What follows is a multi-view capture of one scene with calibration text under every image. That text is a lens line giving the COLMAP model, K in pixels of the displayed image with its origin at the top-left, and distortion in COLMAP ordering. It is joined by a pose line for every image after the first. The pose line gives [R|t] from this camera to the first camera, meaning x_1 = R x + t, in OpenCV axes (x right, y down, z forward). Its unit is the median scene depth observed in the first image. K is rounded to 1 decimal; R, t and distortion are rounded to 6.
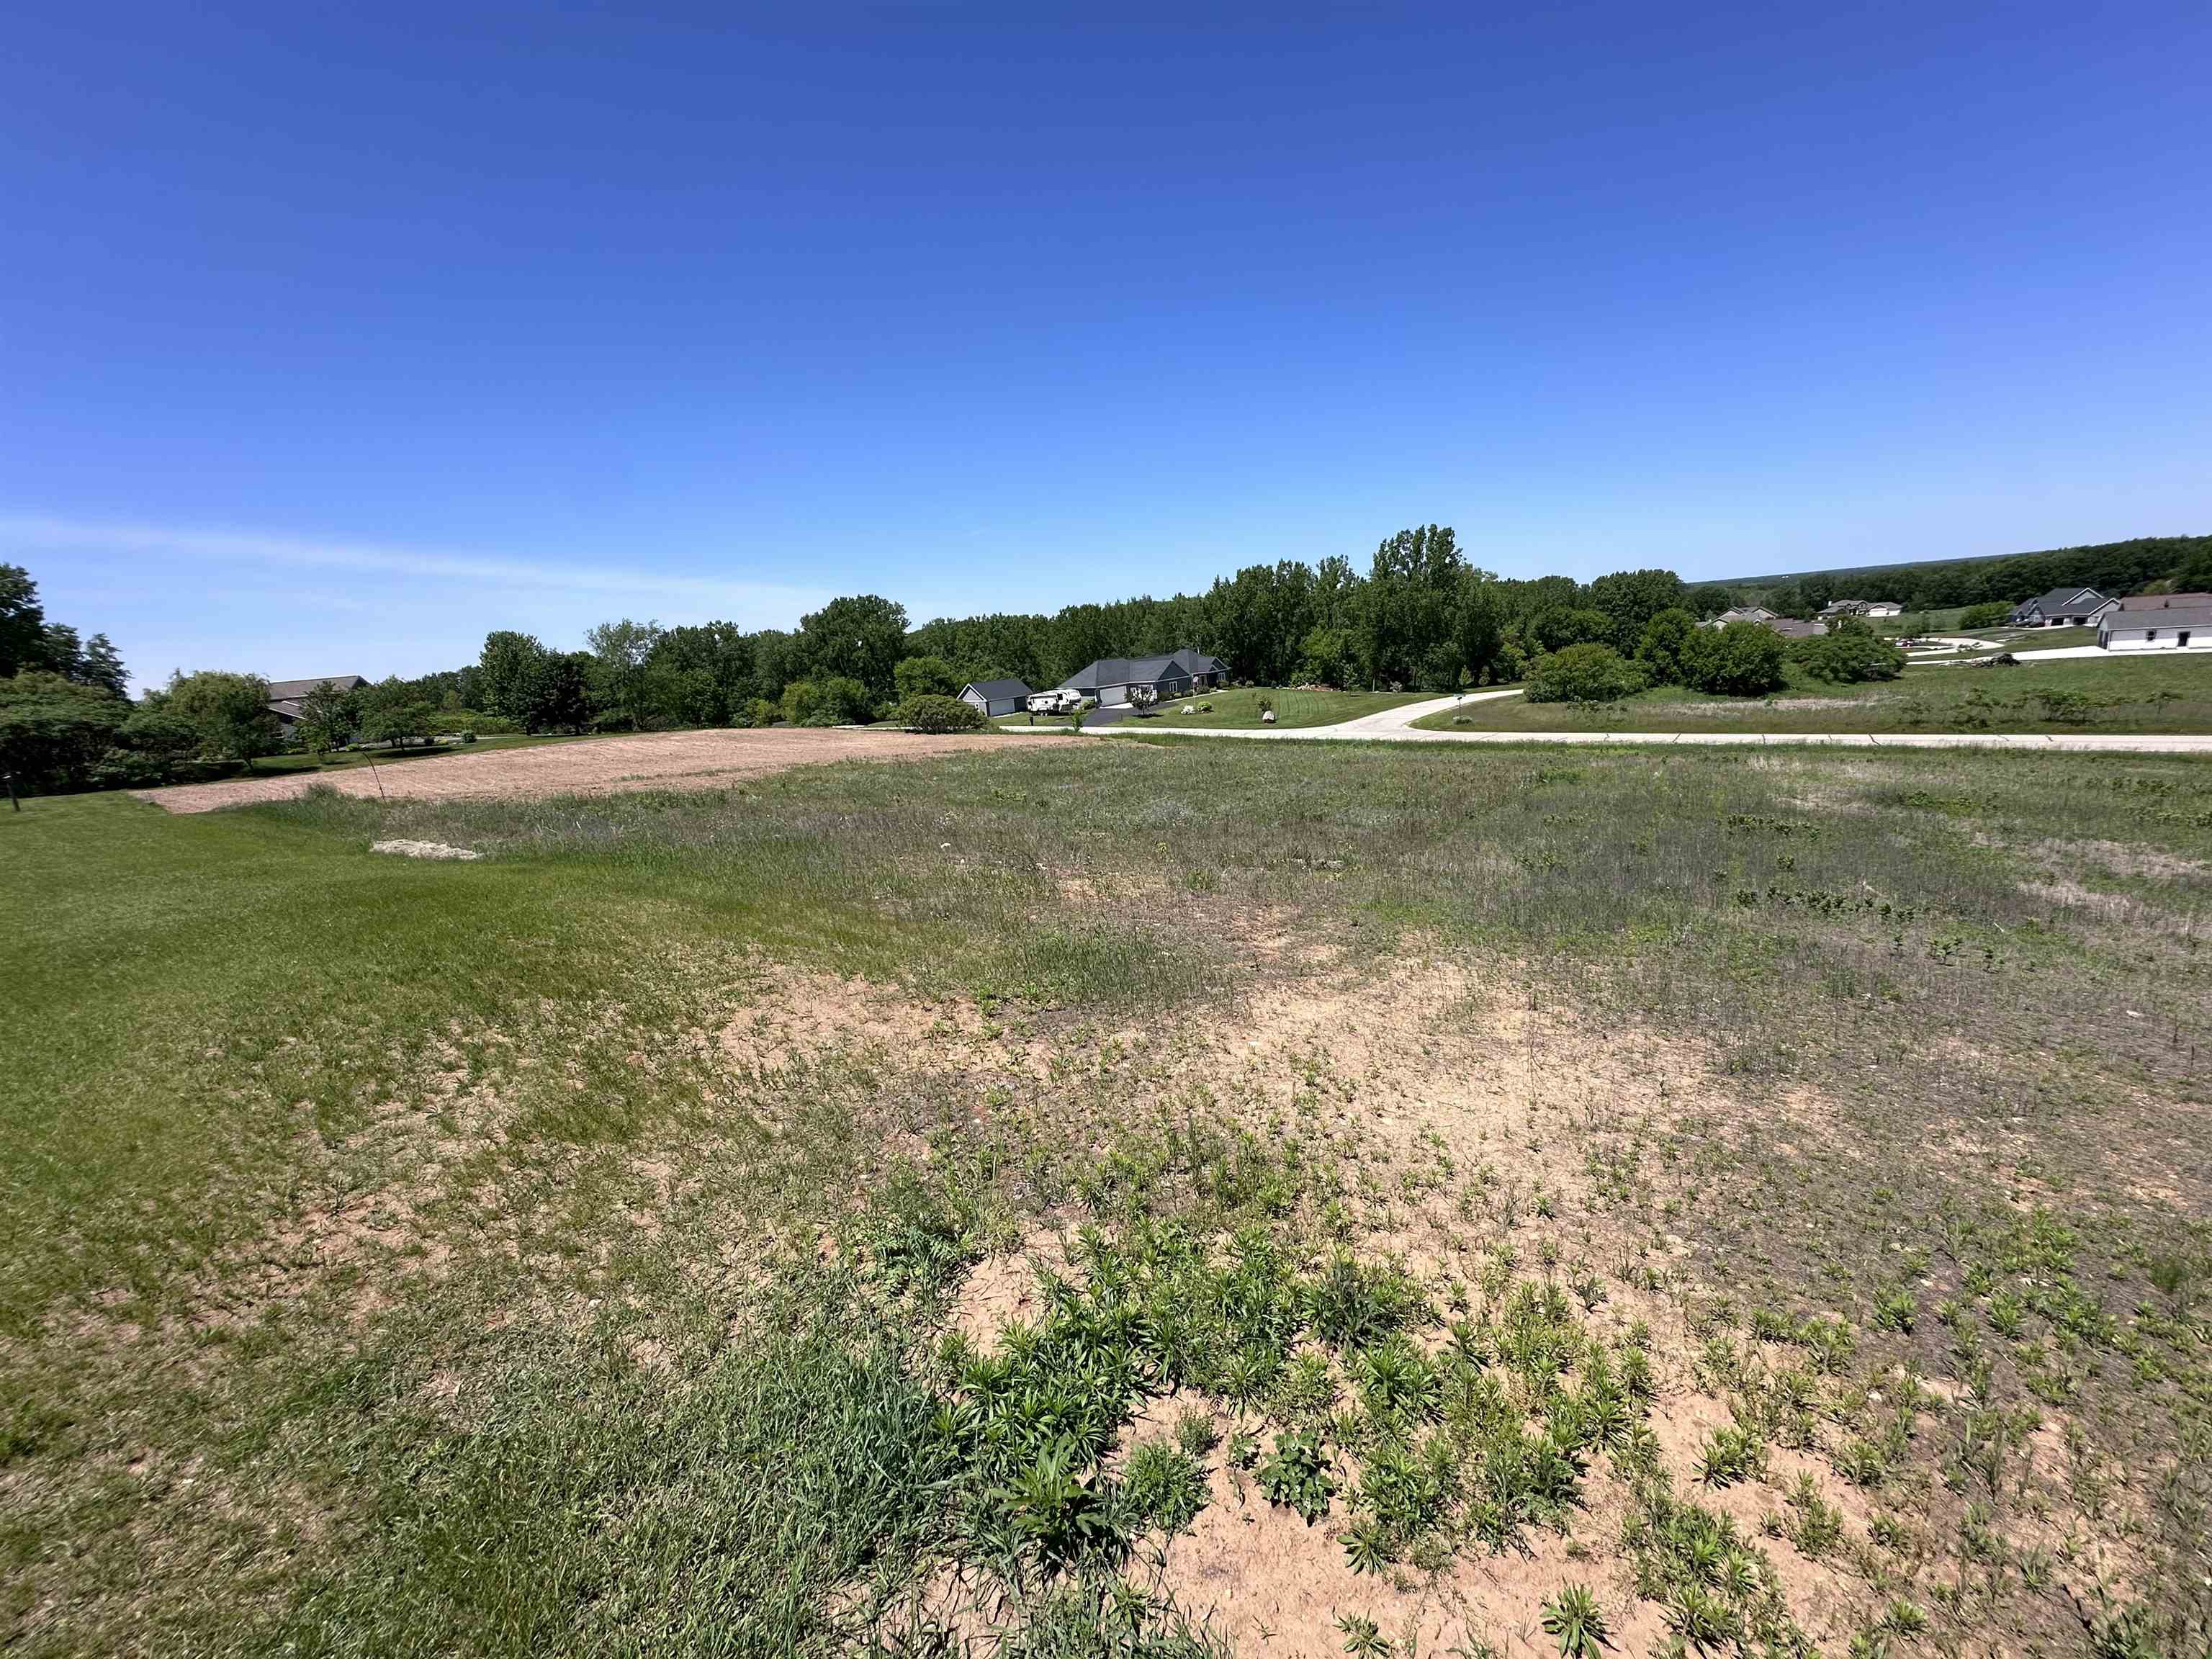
lens RADIAL K [[883.4, 0, 1106.0], [0, 883.4, 829.5], [0, 0, 1]] dist [-0.002036, 0.000539]
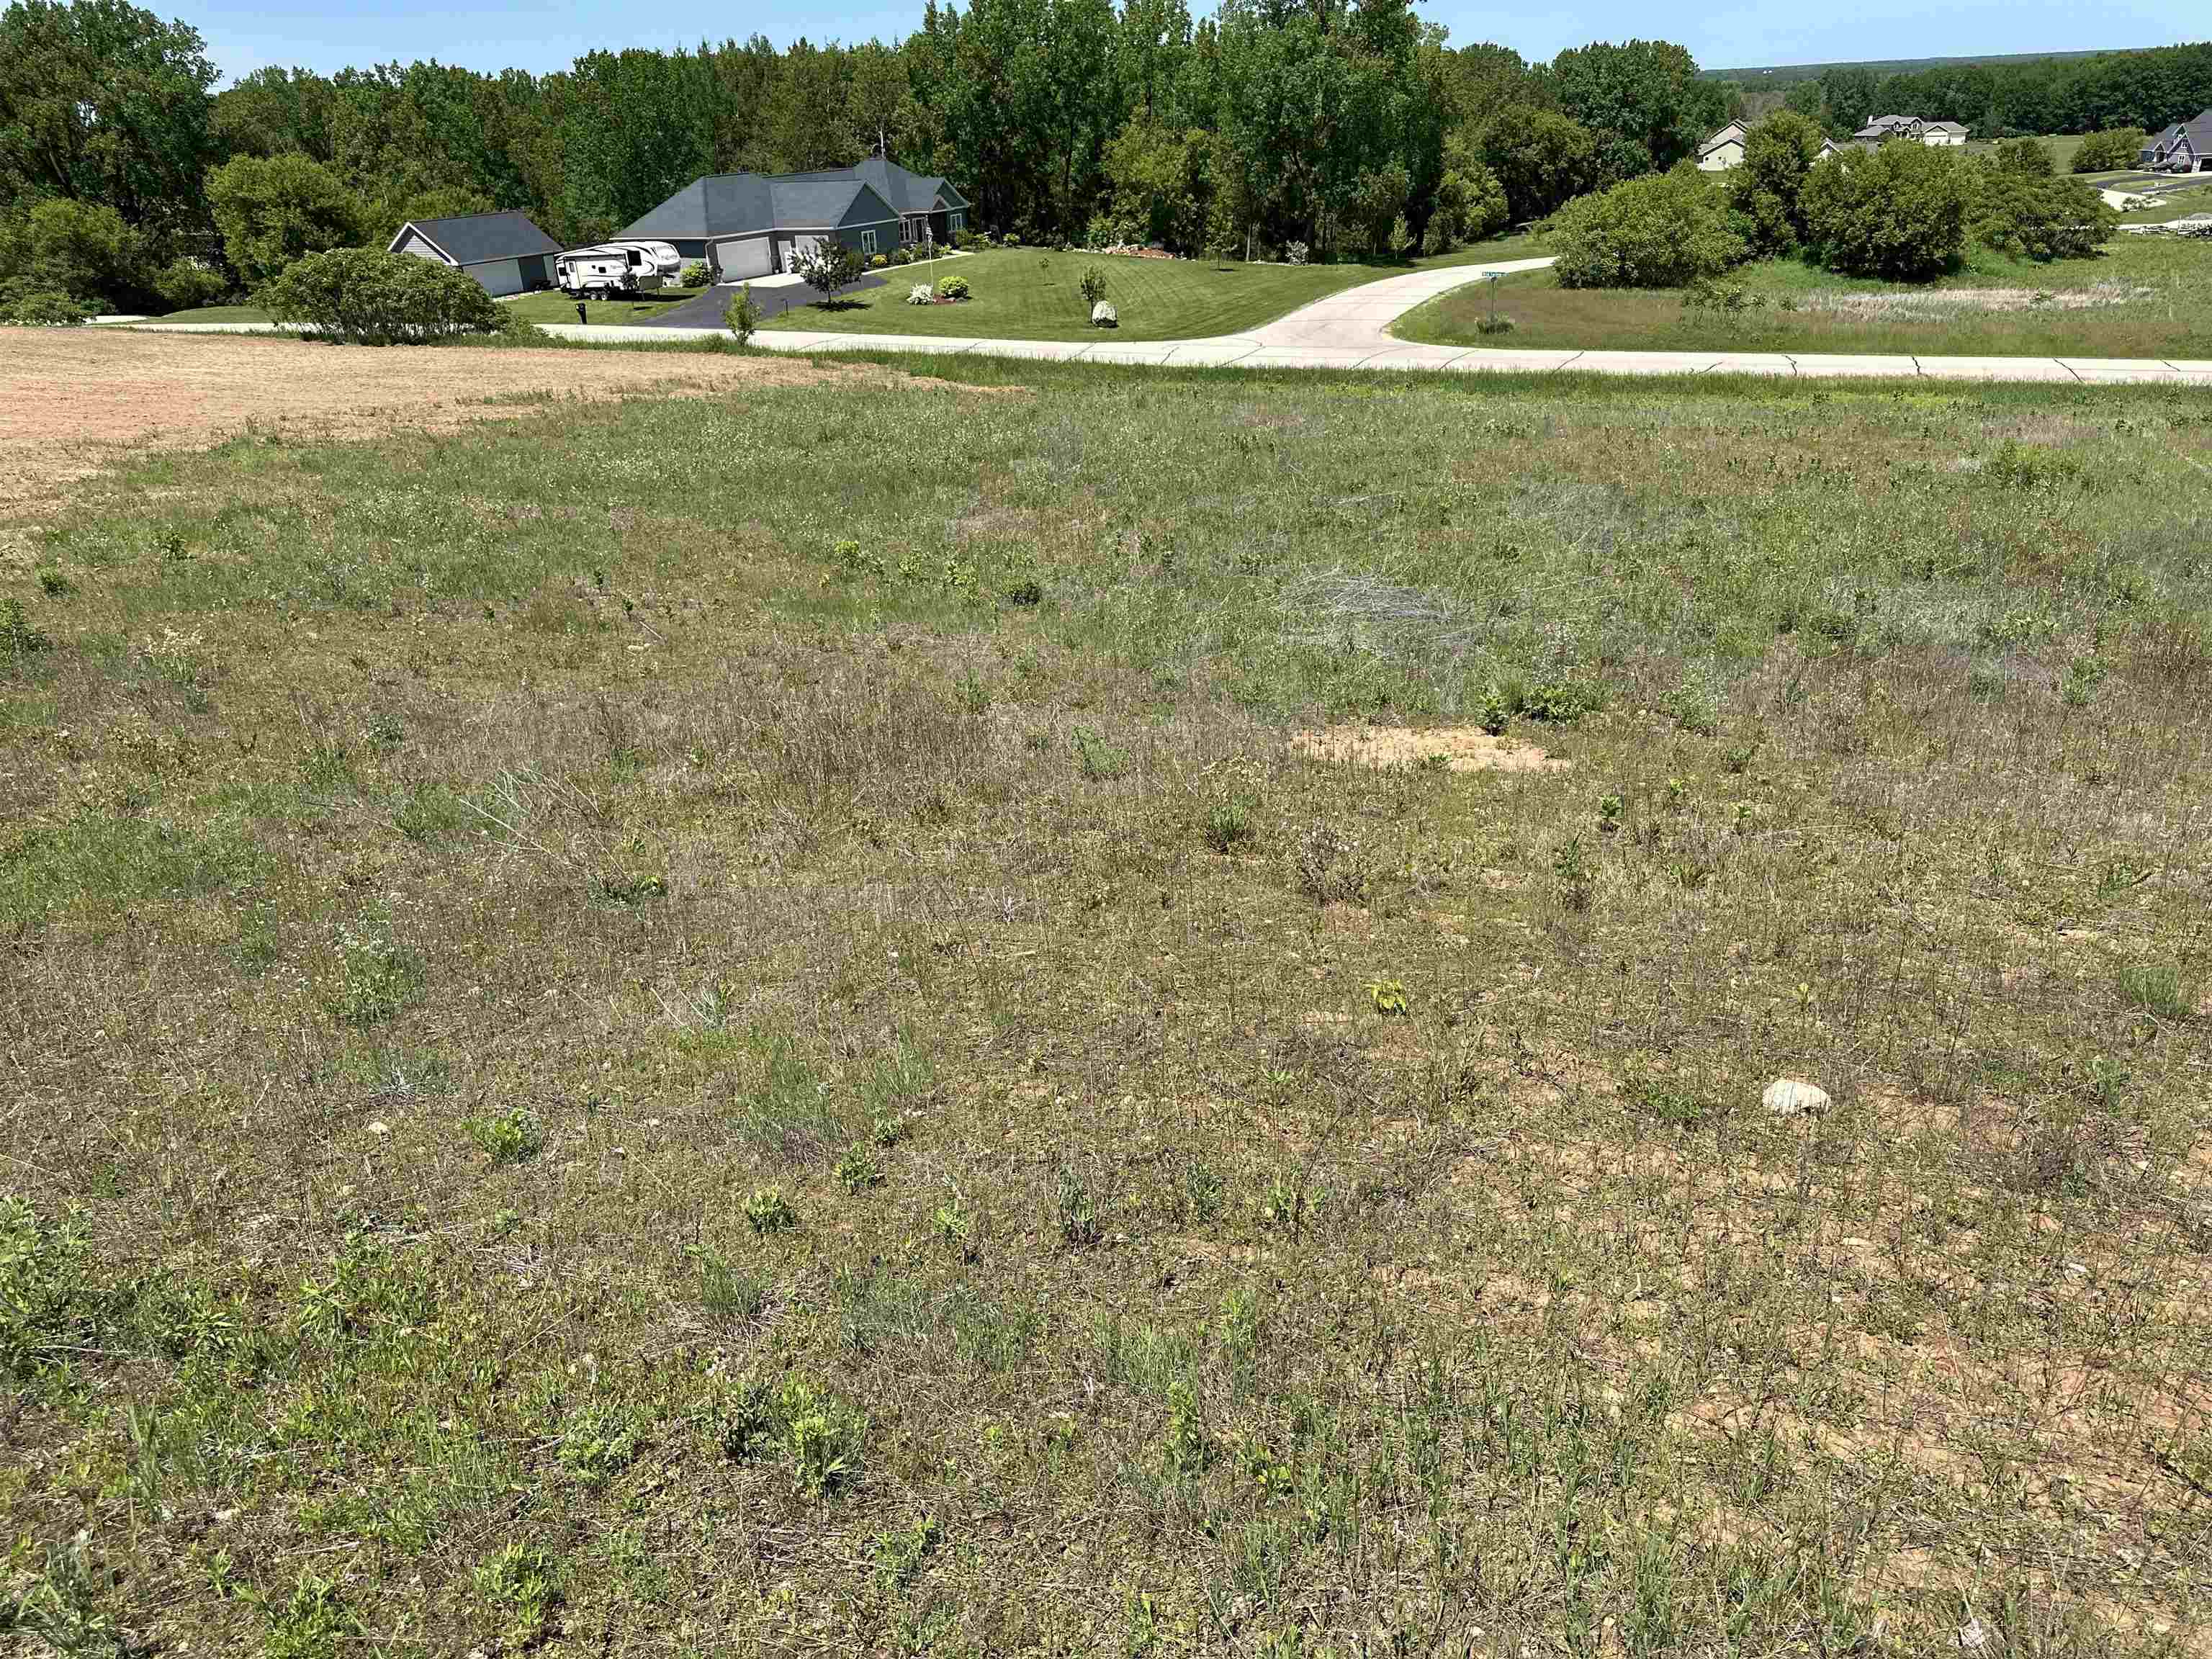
lens RADIAL K [[1571.8, 0, 1106.0], [0, 1571.8, 829.5], [0, 0, 1]] dist [0.020478, -0.020085]
pose [[0.960180, -0.076524, 0.268696, -0.060949], [0.022680, 0.979932, 0.198037, -0.016293], [-0.278459, -0.184057, 0.942647, 0.104850]]
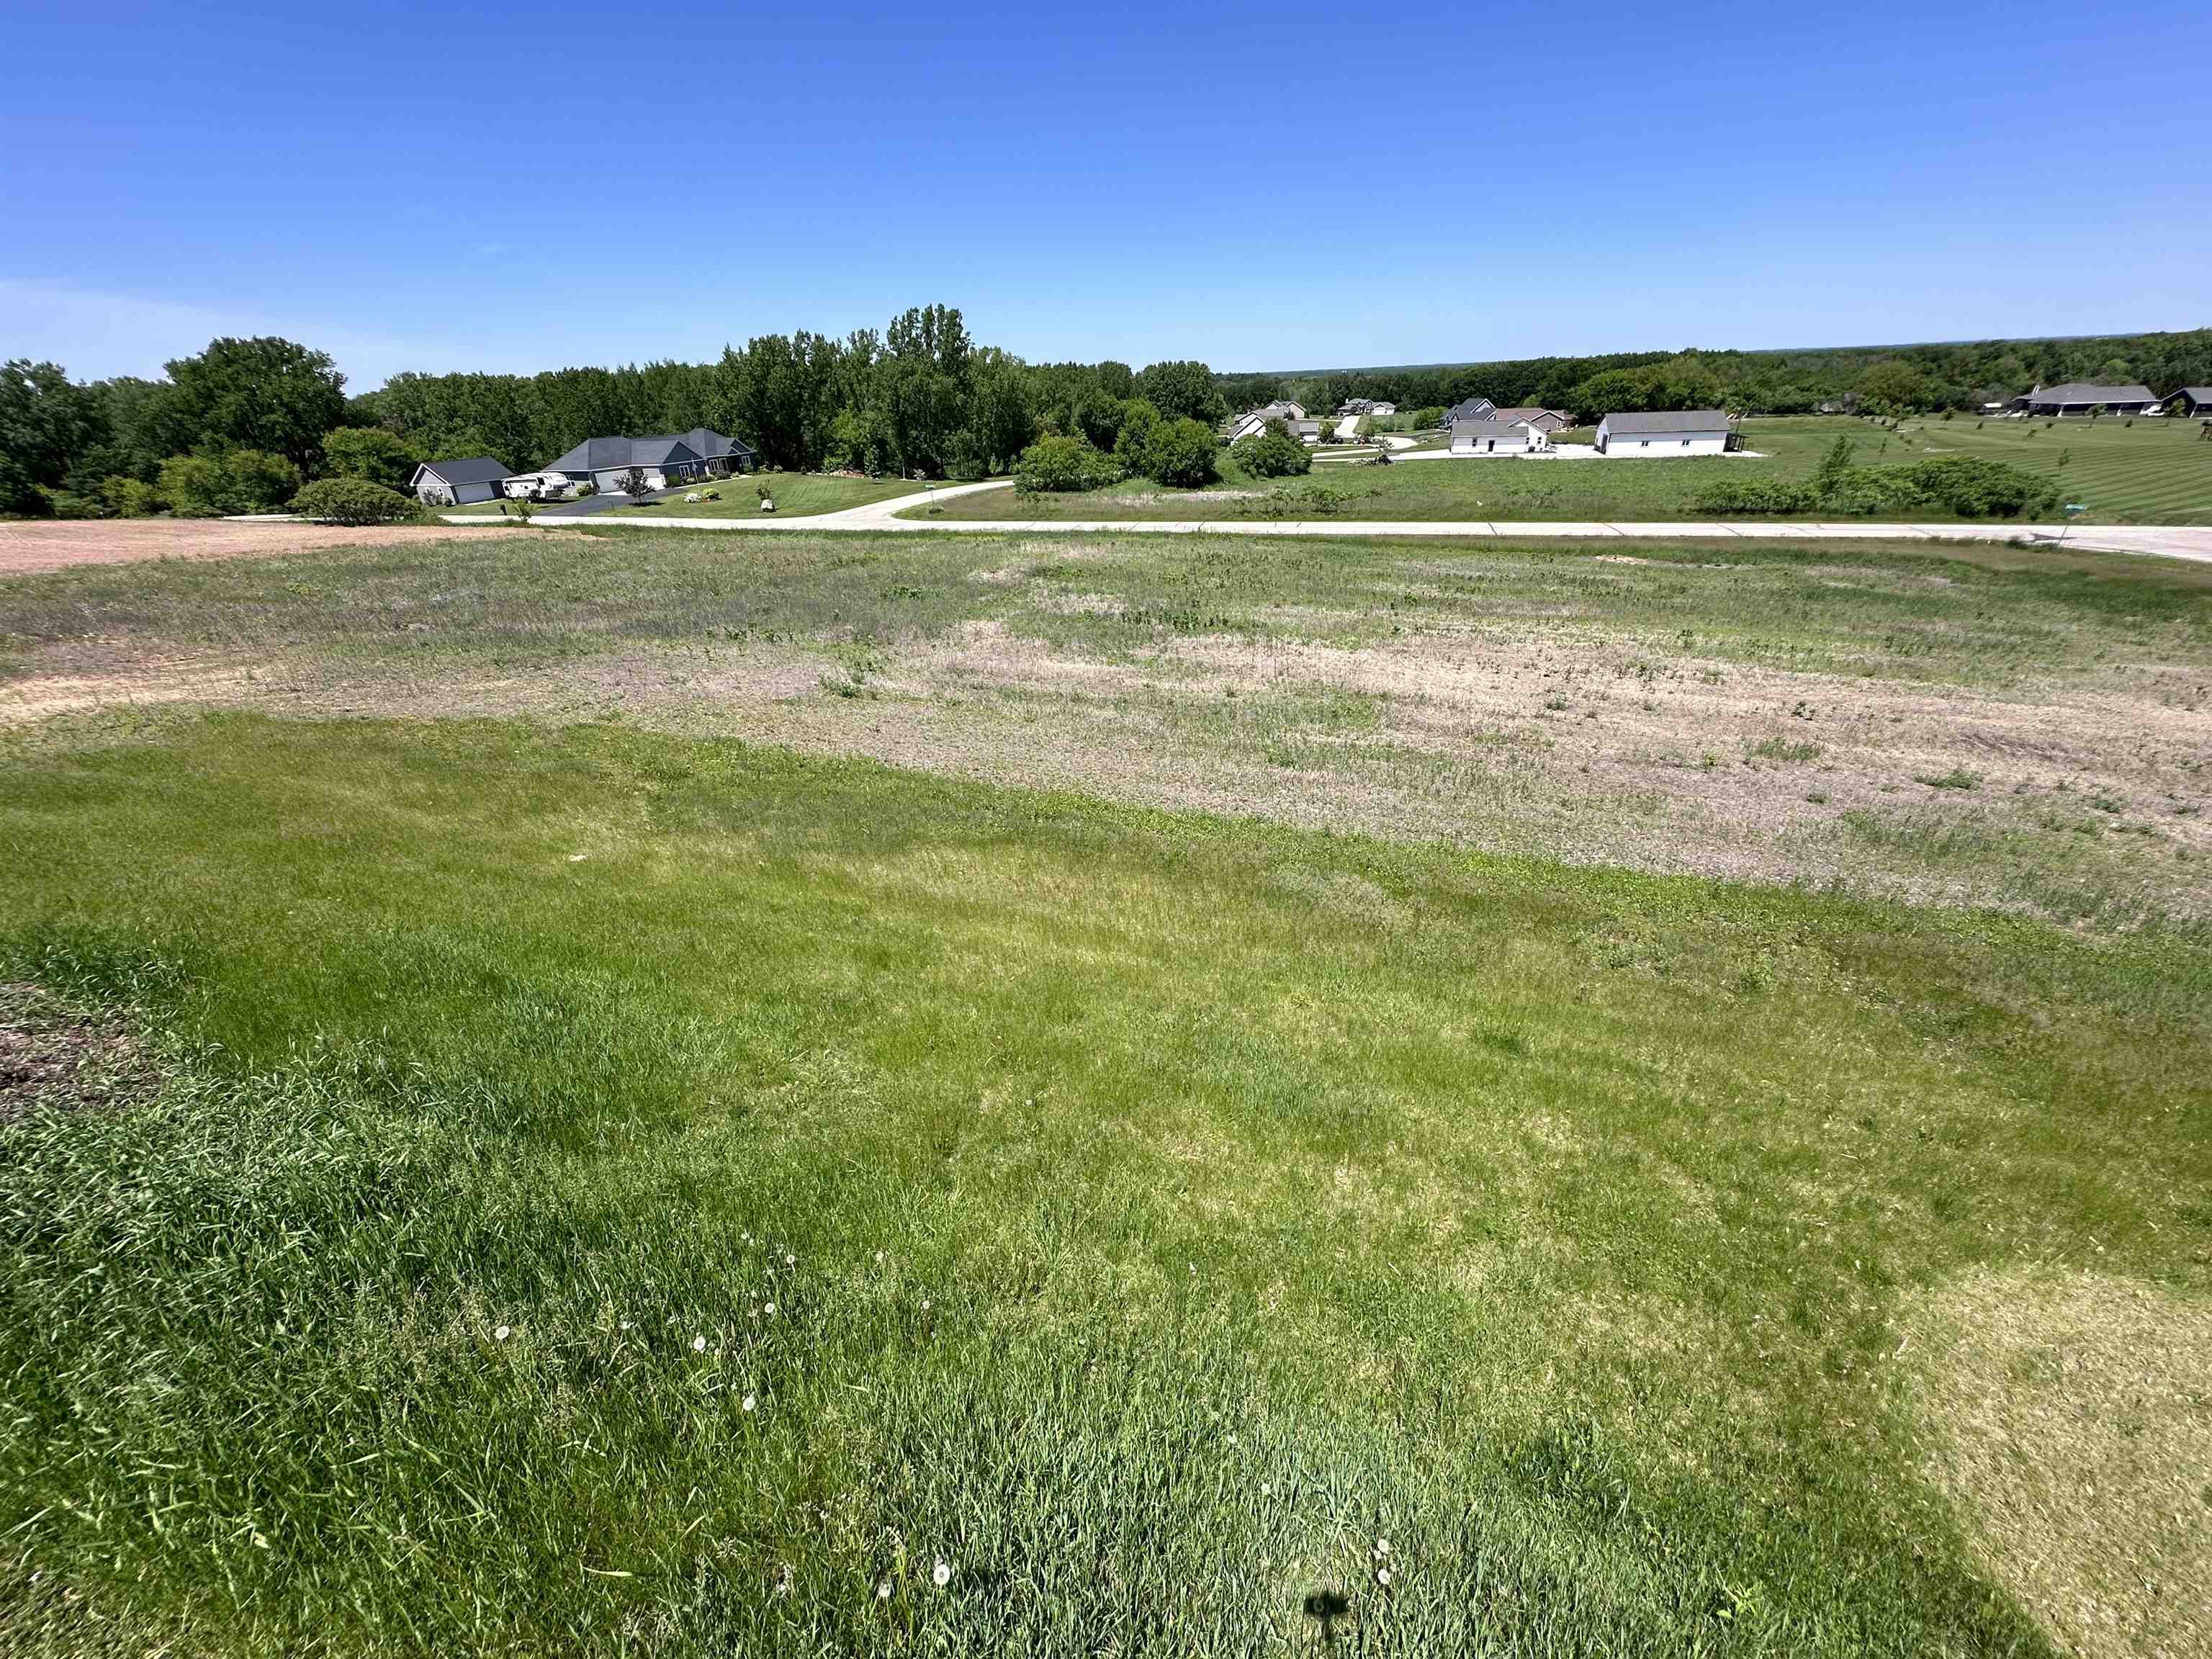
lens RADIAL K [[883.4, 0, 1106.0], [0, 883.4, 829.5], [0, 0, 1]] dist [-0.002036, 0.000539]
pose [[0.920112, -0.132895, 0.368419, 0.102189], [0.046206, 0.970936, 0.234835, 0.010511], [-0.388920, -0.199051, 0.899511, -0.111149]]
